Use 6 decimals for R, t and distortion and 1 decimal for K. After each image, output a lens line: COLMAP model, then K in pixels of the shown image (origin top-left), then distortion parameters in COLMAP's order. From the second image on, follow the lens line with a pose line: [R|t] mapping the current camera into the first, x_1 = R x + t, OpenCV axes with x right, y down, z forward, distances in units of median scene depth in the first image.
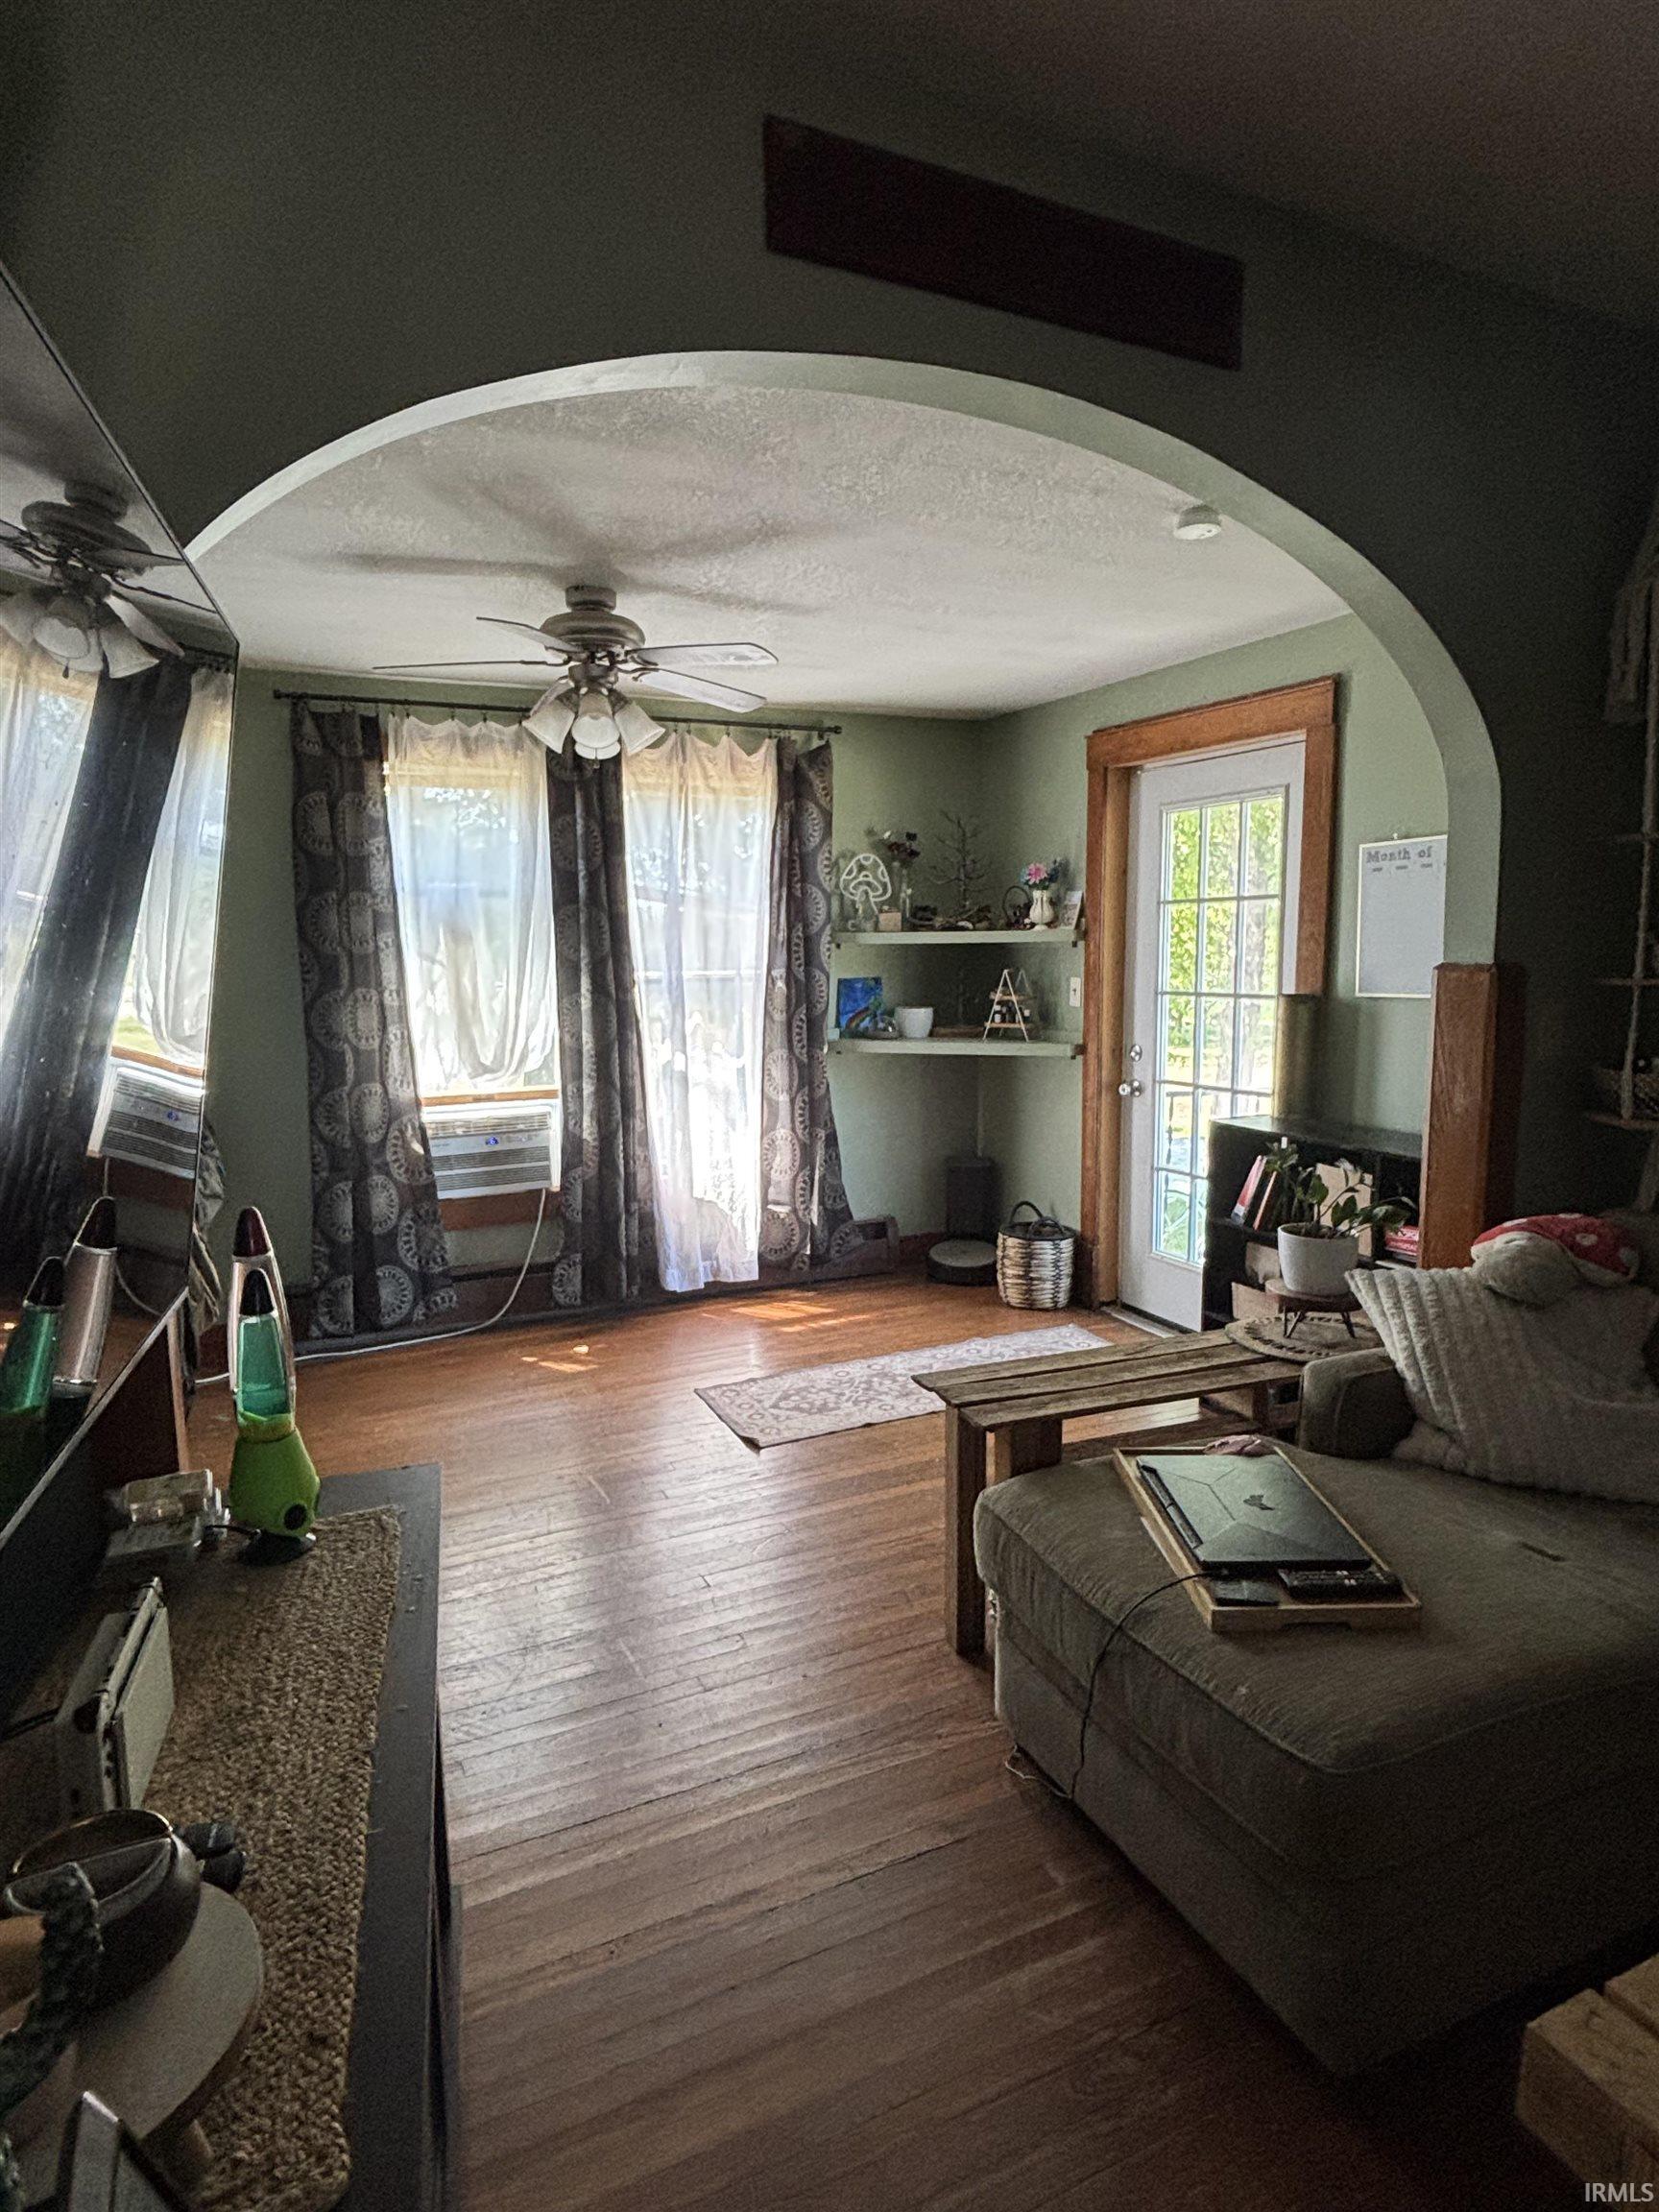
lens RADIAL K [[1237.4, 0, 826.1], [0, 1237.4, 1106.2], [0, 0, 1]] dist [0.037765, -0.000623]
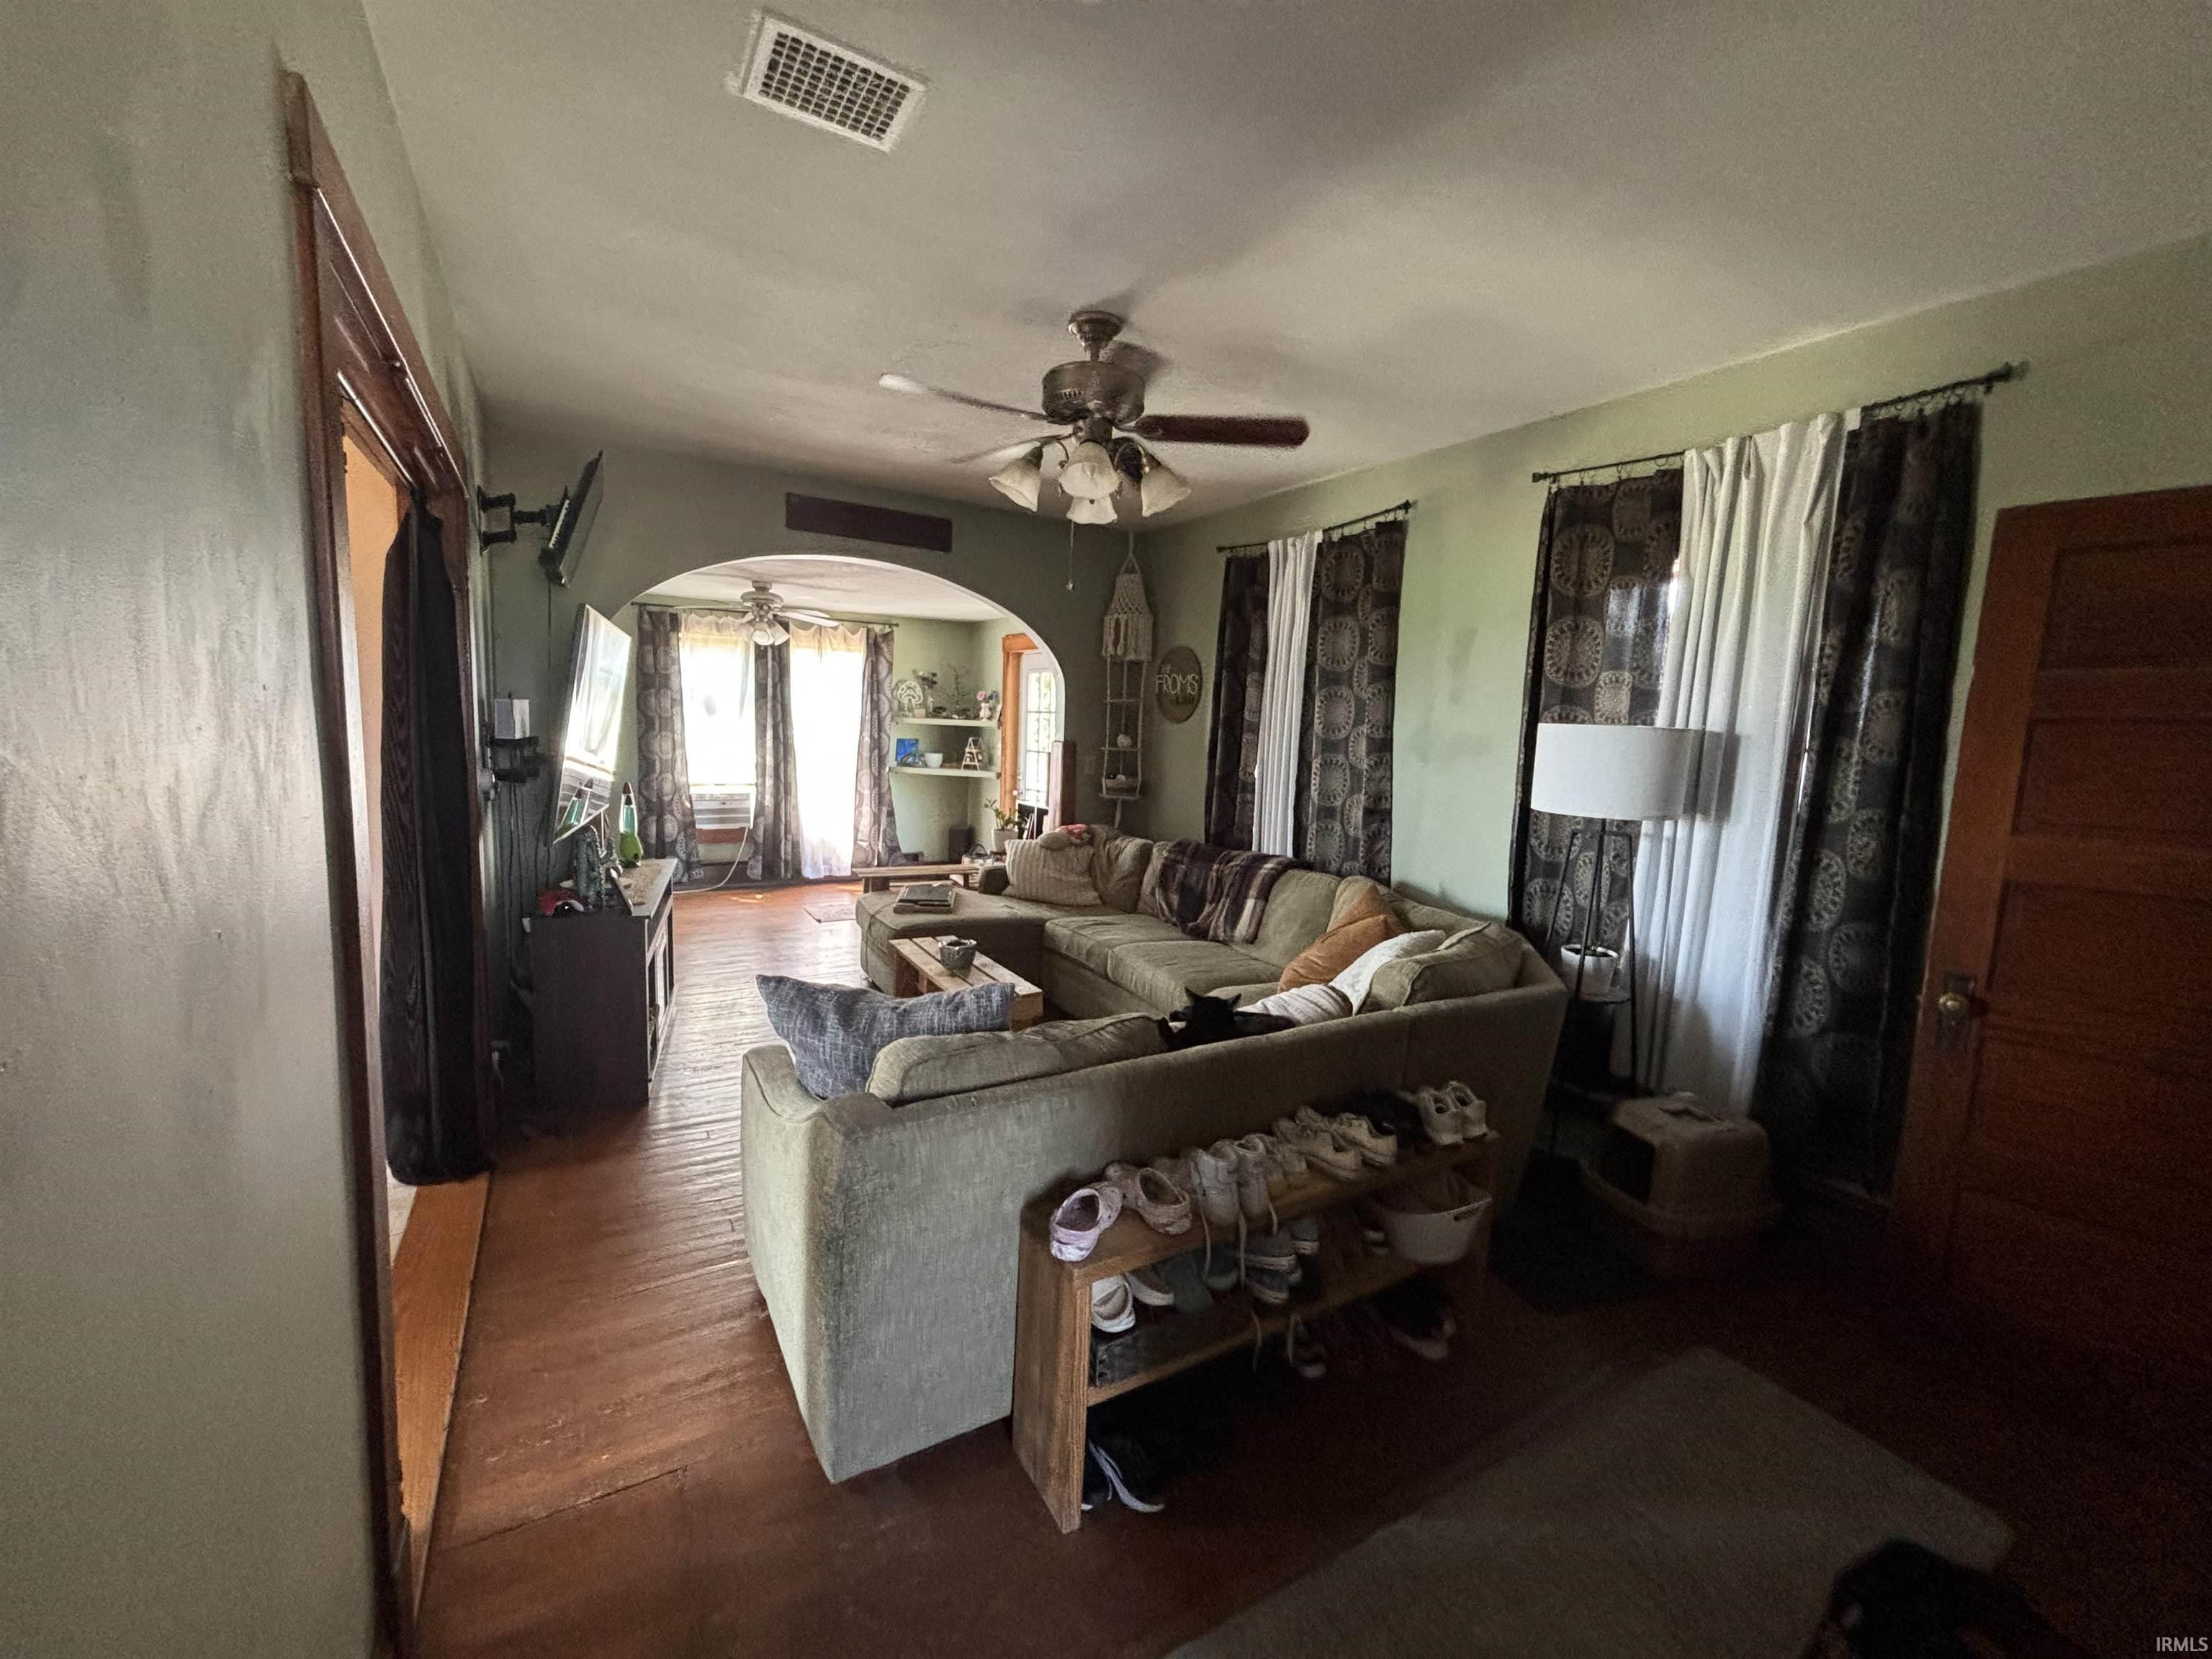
lens RADIAL K [[890.2, 0, 1110.4], [0, 890.2, 830.9], [0, 0, 1]] dist [-0.001830, -0.000115]
pose [[0.994334, 0.036740, 0.099750, 0.249388], [-0.035306, 0.999247, -0.016098, 0.074605], [-0.100267, 0.012485, 0.994882, -0.616953]]
